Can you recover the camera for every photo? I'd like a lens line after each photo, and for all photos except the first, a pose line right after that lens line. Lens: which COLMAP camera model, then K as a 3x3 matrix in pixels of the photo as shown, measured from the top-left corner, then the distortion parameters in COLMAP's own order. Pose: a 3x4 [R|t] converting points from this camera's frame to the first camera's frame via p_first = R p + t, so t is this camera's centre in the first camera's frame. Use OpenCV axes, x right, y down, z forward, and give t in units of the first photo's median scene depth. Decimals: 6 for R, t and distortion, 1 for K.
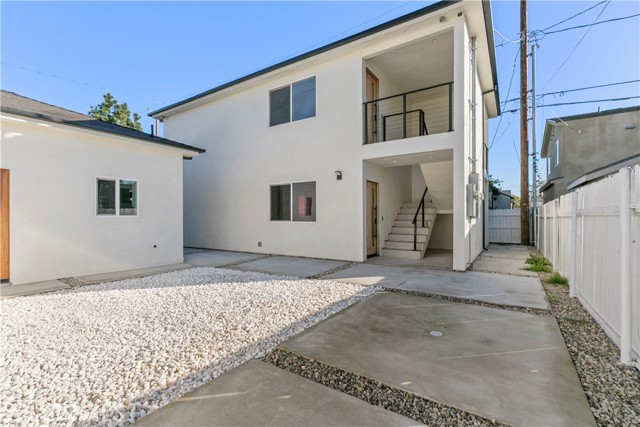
lens RADIAL K [[290.0, 0, 314.2], [0, 290.0, 216.8], [0, 0, 1]] dist [0.009665, -0.001251]
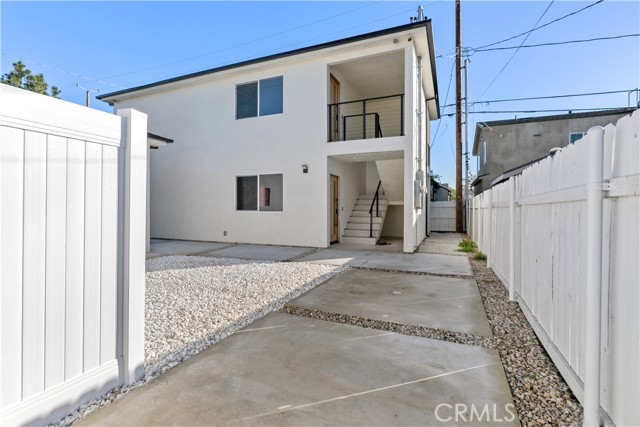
lens RADIAL K [[304.3, 0, 310.6], [0, 304.3, 207.2], [0, 0, 1]] dist [-0.001697, -0.000422]
pose [[0.985881, 0.005273, 0.167366, -0.082480], [-0.005143, 0.999986, -0.001210, 0.001723], [-0.167370, 0.000332, 0.985894, -0.126198]]
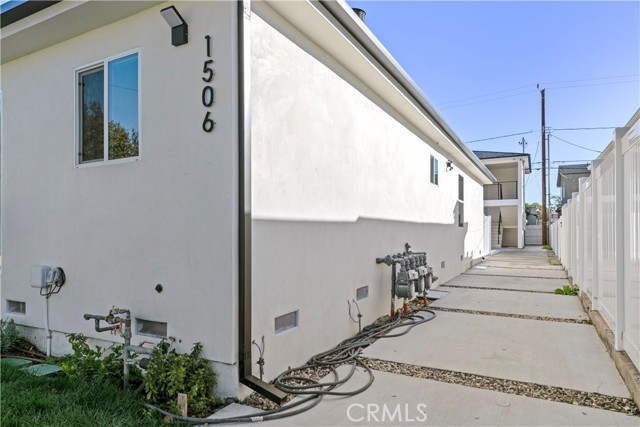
lens RADIAL K [[413.3, 0, 312.3], [0, 413.3, 227.4], [0, 0, 1]] dist [0.005618, 0.001144]
pose [[0.994977, 0.003126, 0.100059, -1.461841], [-0.002707, 0.999987, -0.004327, 0.002801], [-0.100072, 0.004034, 0.994972, -2.137038]]
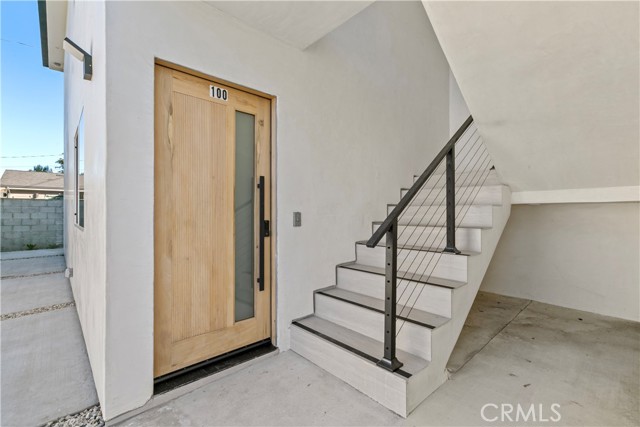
lens RADIAL K [[290.0, 0, 303.2], [0, 290.0, 210.5], [0, 0, 1]] dist [0.009665, -0.001251]
pose [[0.963517, 0.000239, -0.267648, 0.310908], [-0.000375, 1.000000, -0.000456, -0.002850], [0.267648, 0.000540, 0.963517, 0.694409]]
